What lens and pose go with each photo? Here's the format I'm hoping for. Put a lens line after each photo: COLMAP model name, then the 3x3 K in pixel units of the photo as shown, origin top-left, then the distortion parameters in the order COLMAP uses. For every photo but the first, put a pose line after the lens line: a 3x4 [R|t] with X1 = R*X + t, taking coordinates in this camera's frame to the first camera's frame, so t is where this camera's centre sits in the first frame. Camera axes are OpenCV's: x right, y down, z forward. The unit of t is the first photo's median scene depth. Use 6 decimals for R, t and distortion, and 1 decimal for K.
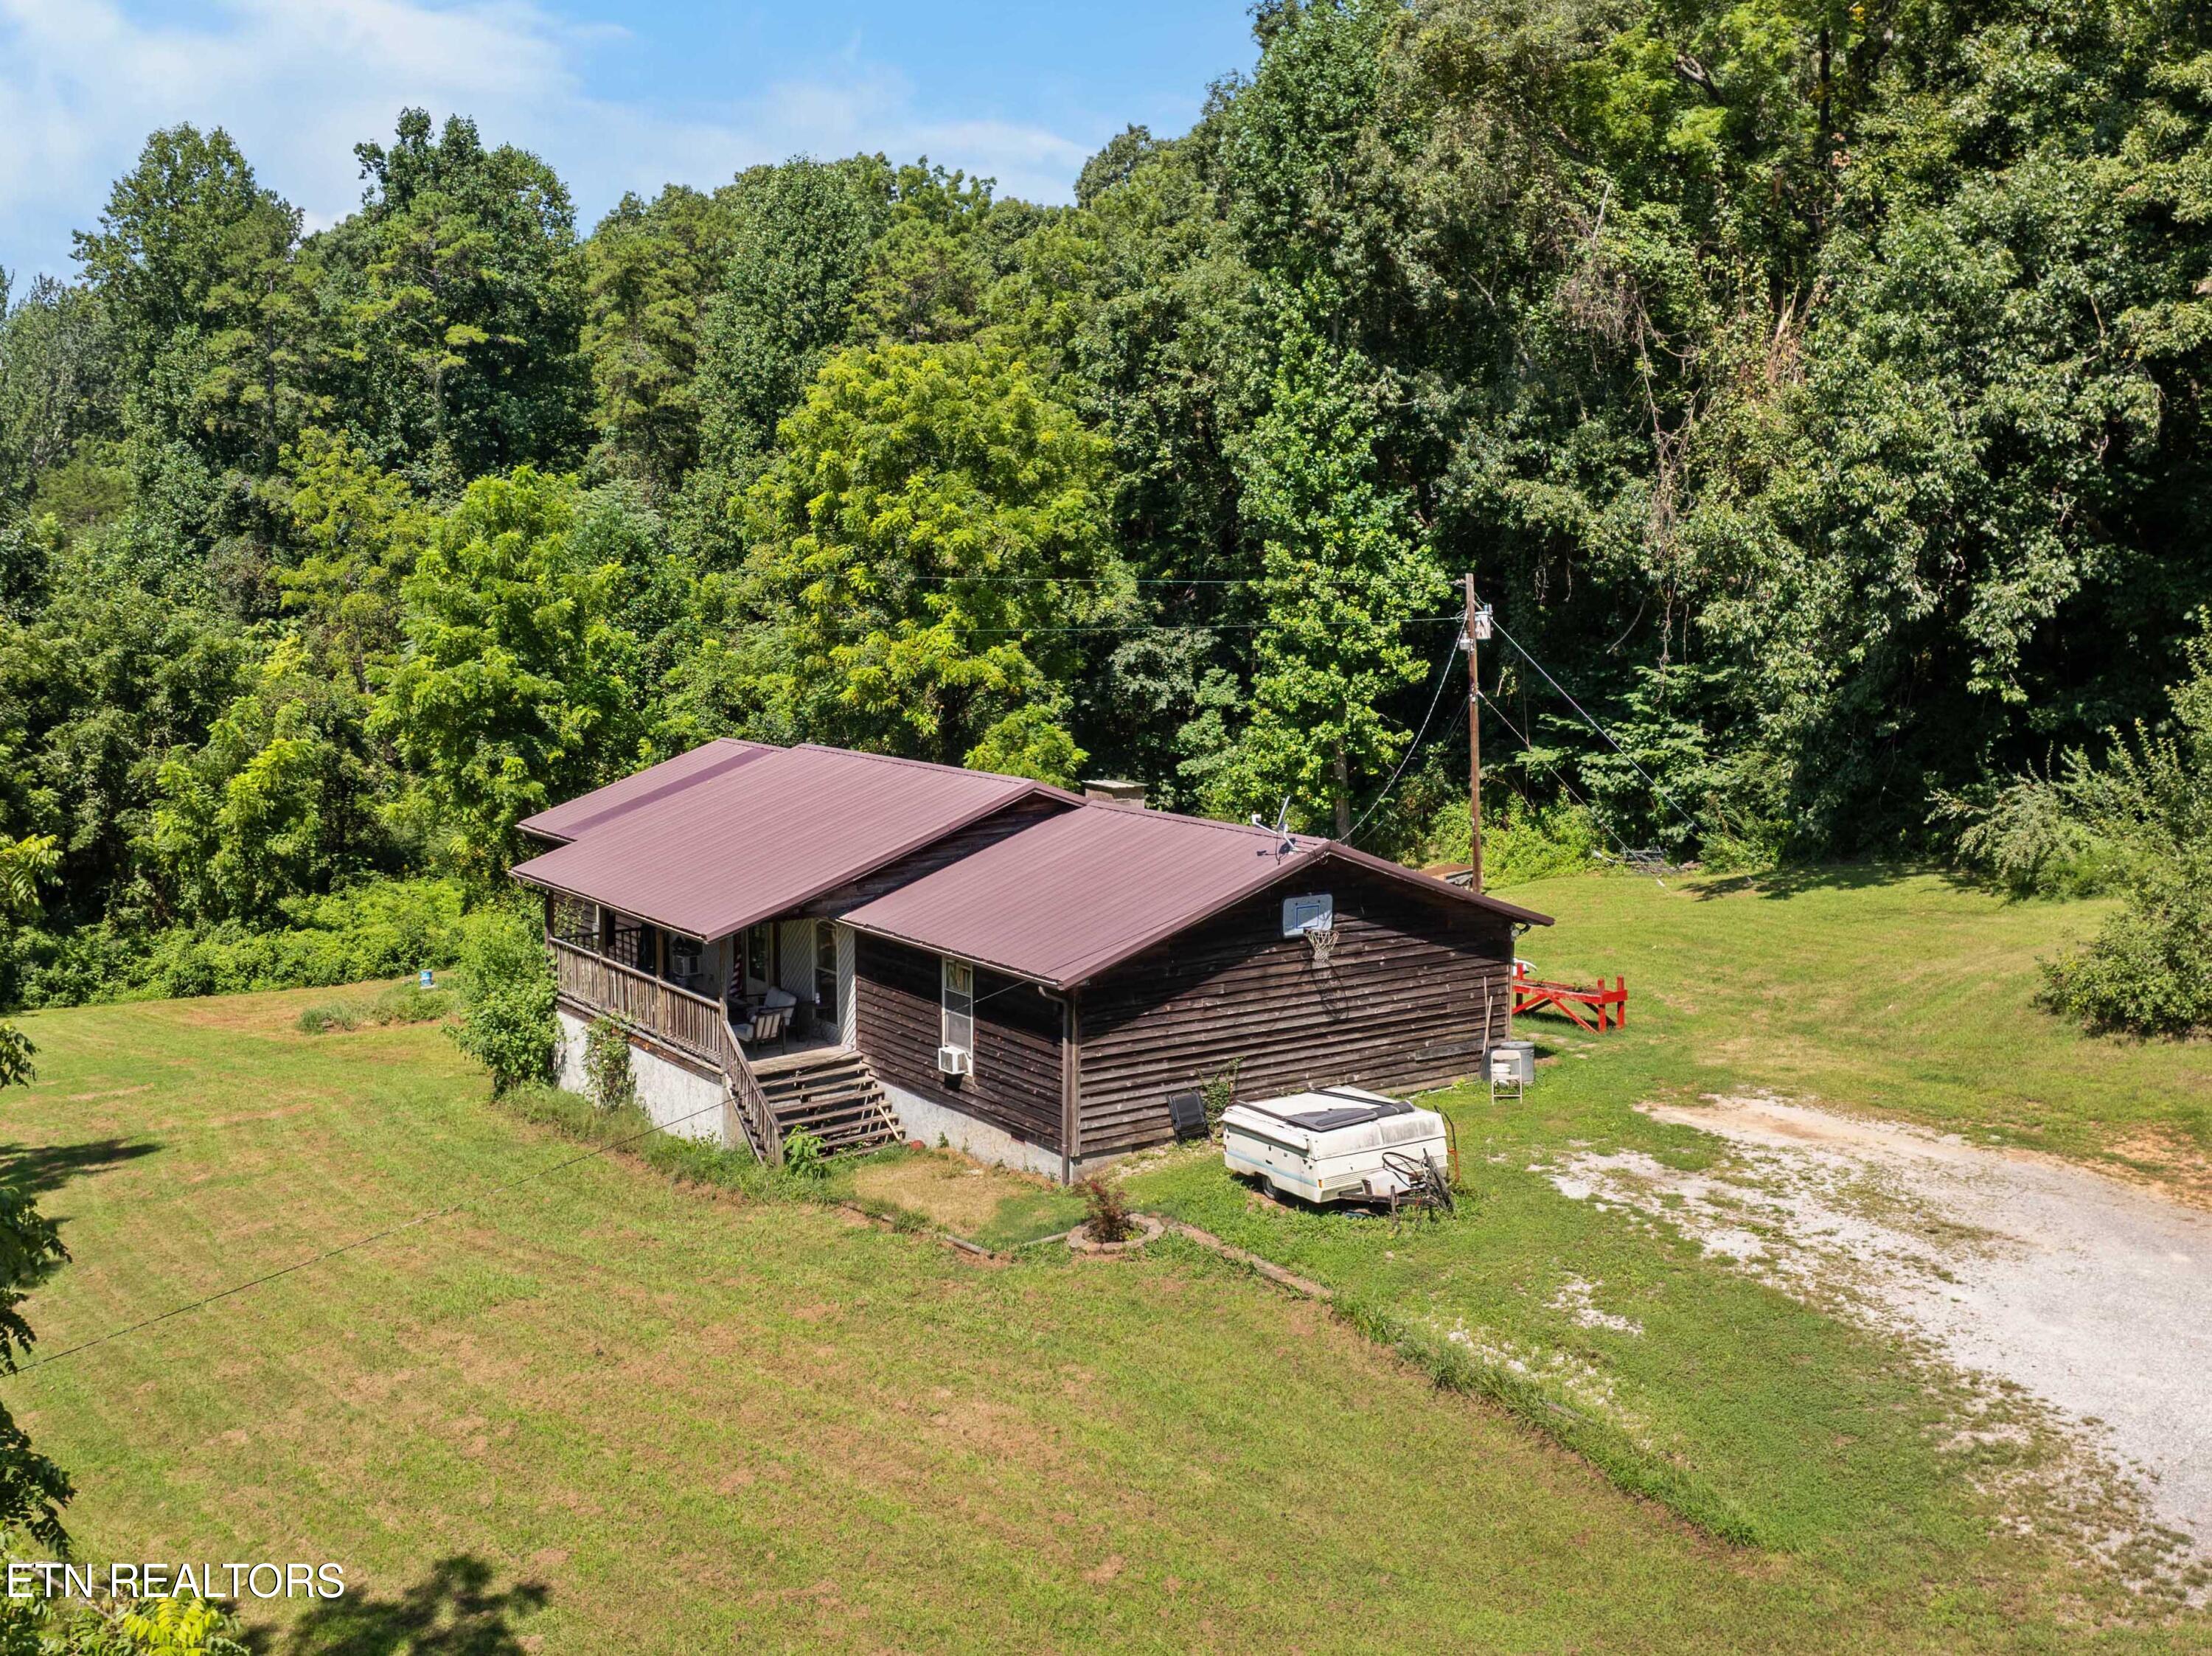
lens RADIAL K [[2076.5, 0, 1151.4], [0, 2076.5, 826.8], [0, 0, 1]] dist [0.008208, -0.084601]
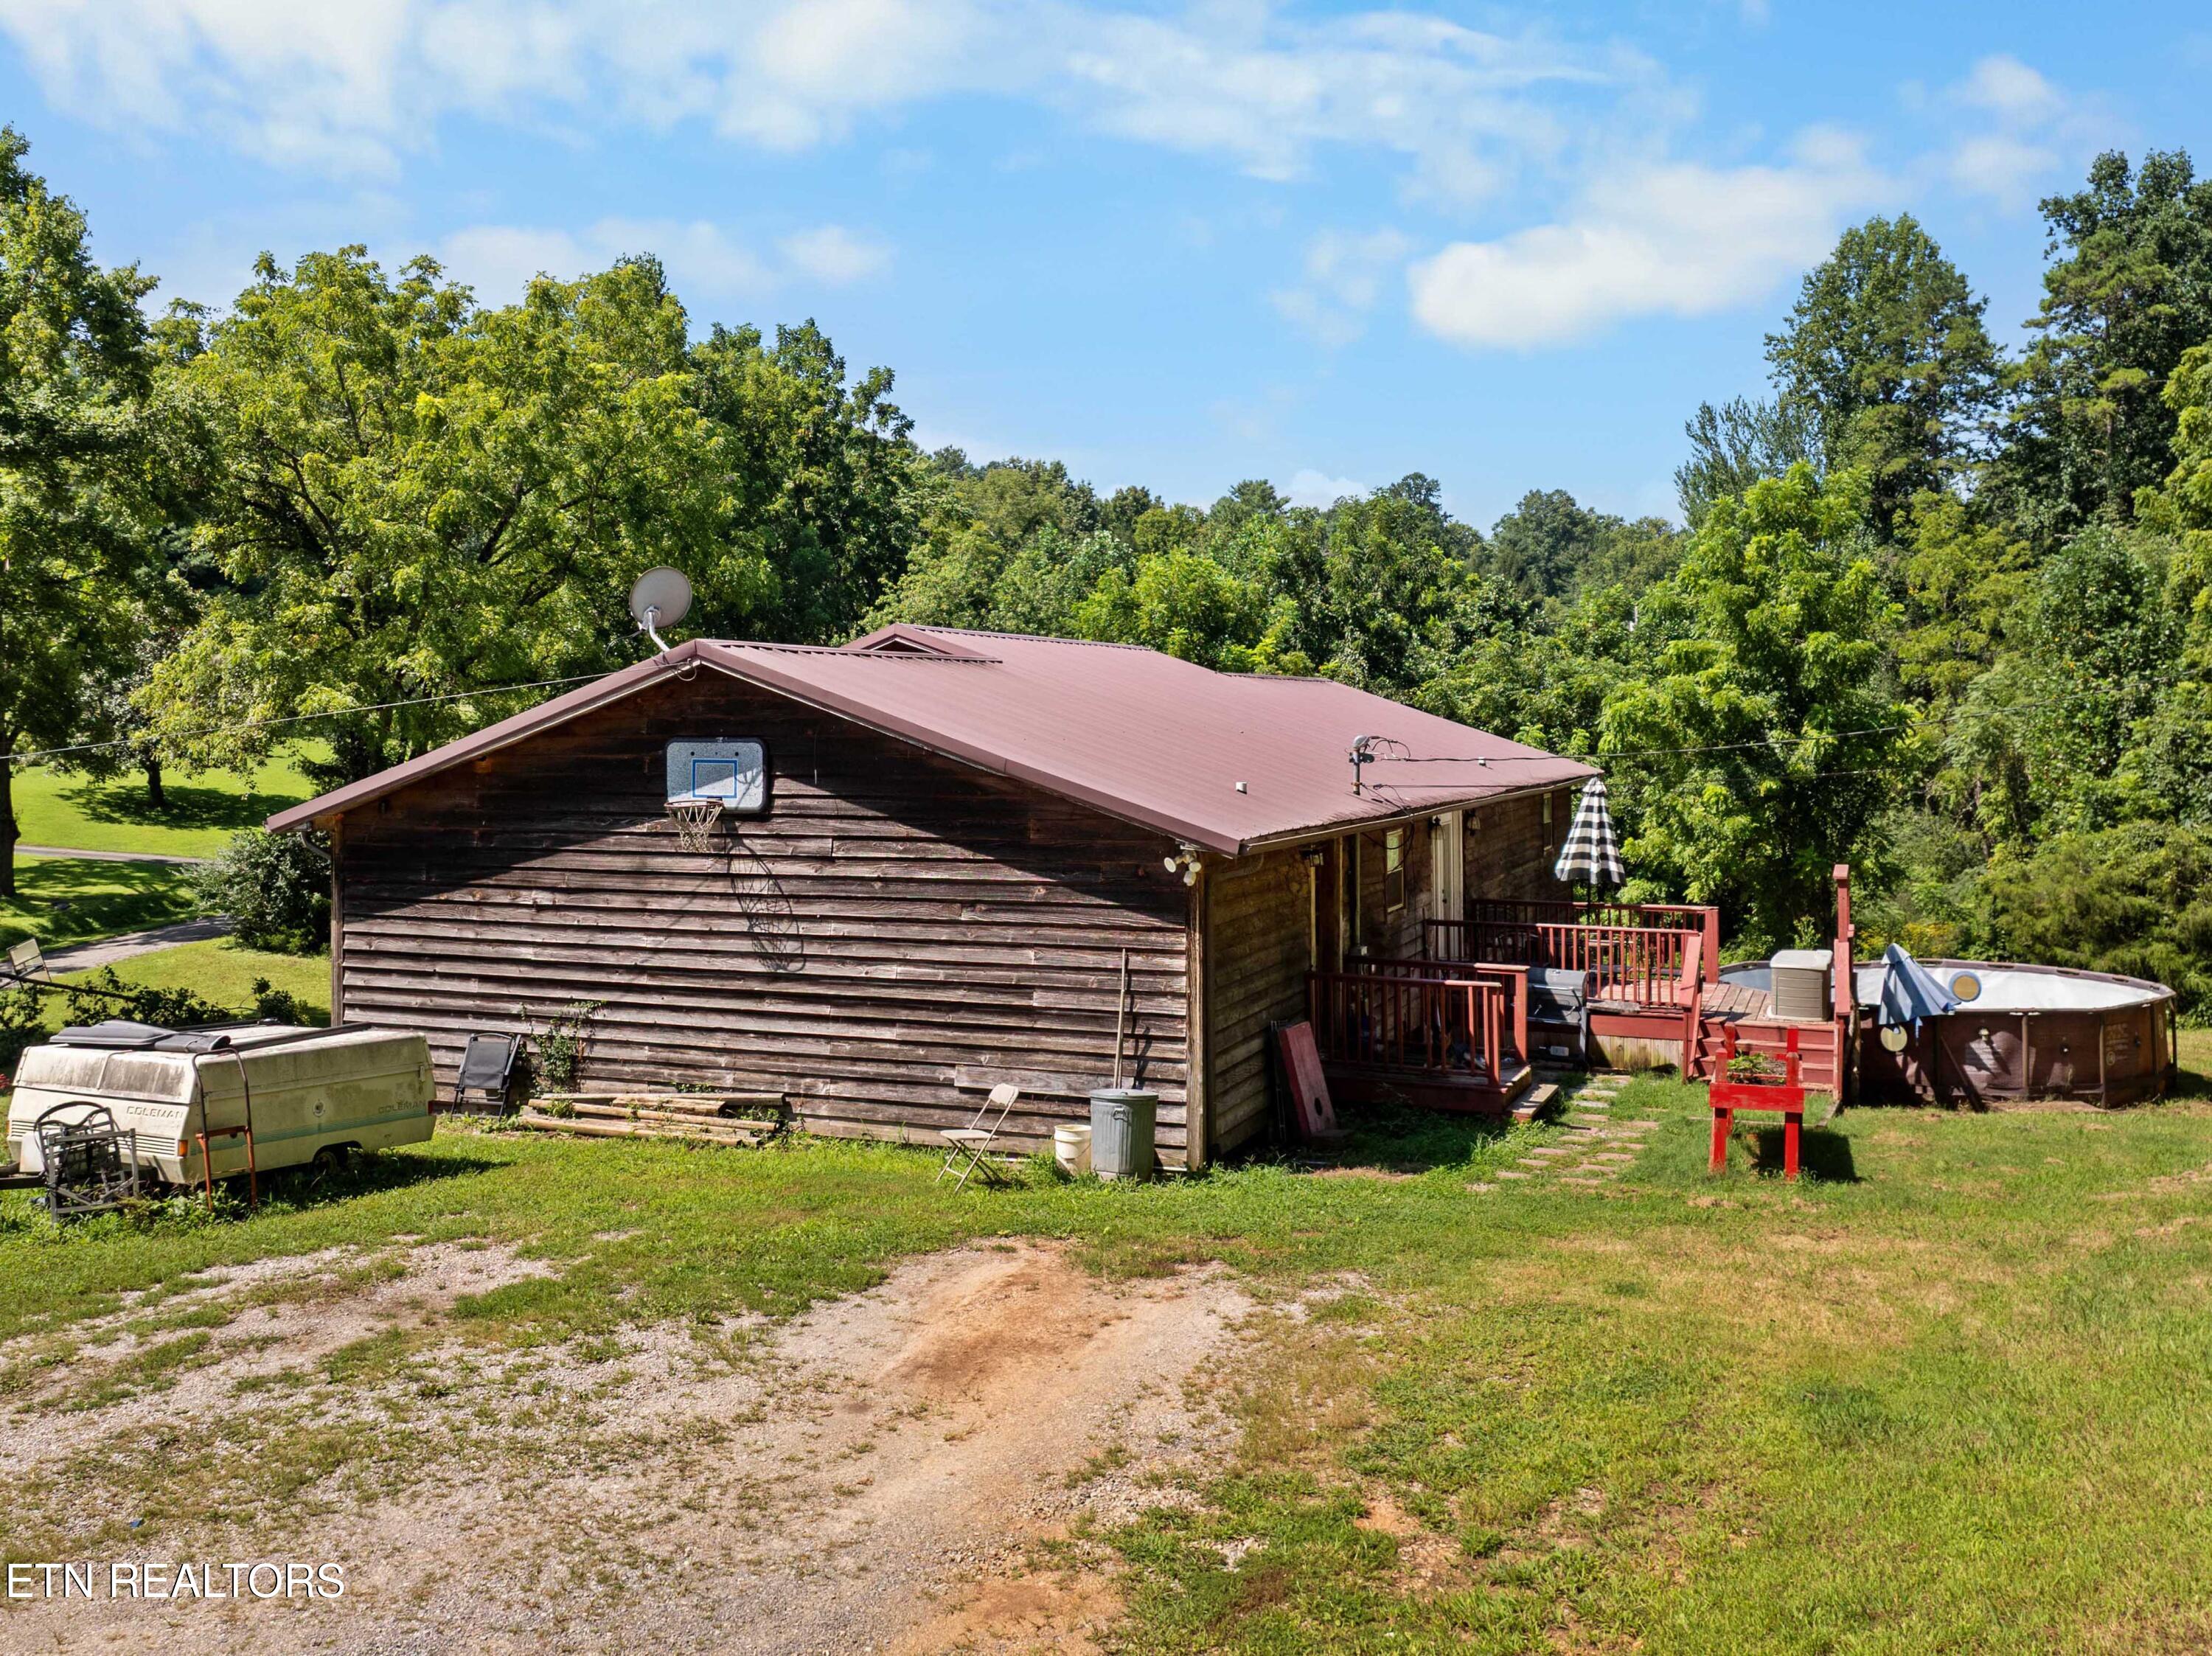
lens RADIAL K [[2017.6, 0, 1128.9], [0, 2017.6, 598.1], [0, 0, 1]] dist [0.002568, -0.099132]
pose [[0.540526, -0.061289, -0.839092, 0.315070], [-0.097243, 0.986107, -0.134670, 0.029804], [0.835688, 0.154389, 0.527057, 0.403193]]
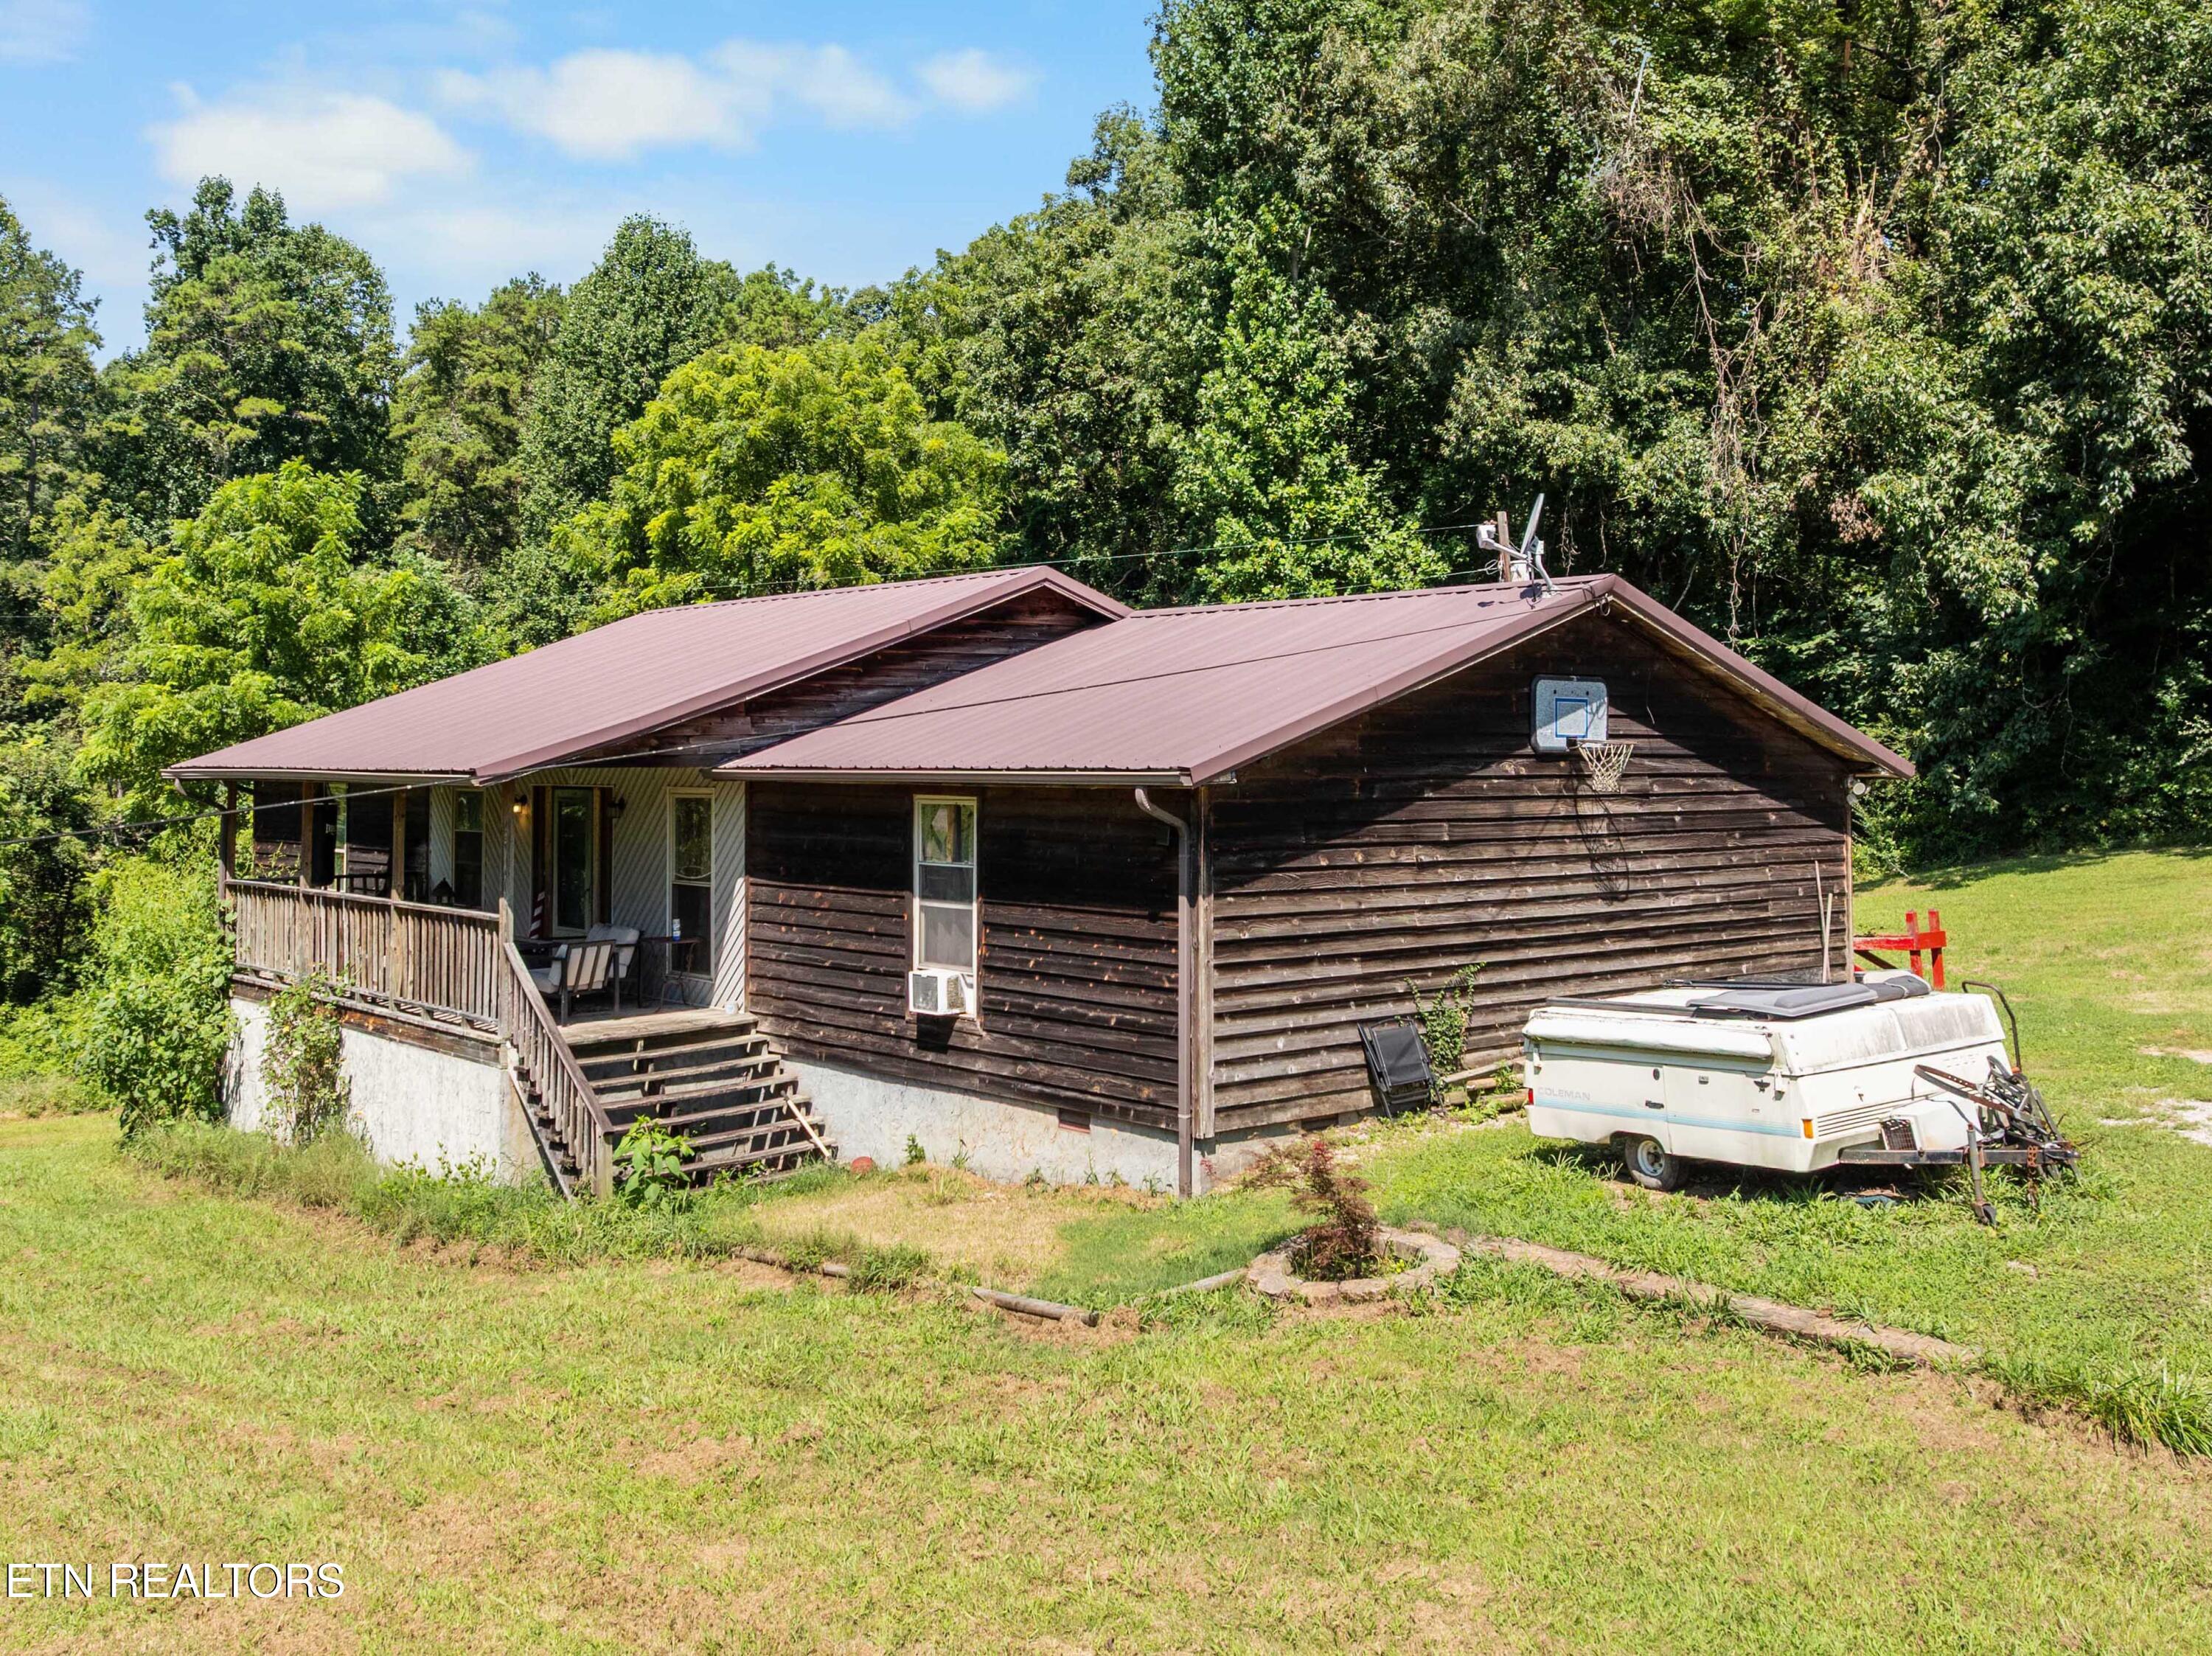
lens RADIAL K [[2054.9, 0, 1157.7], [0, 2054.9, 684.2], [0, 0, 1]] dist [-0.015773, -0.024013]
pose [[0.996170, -0.006697, 0.087184, -0.043317], [0.020684, 0.986814, -0.160529, 0.061927], [-0.084959, 0.161717, 0.983173, 0.235669]]
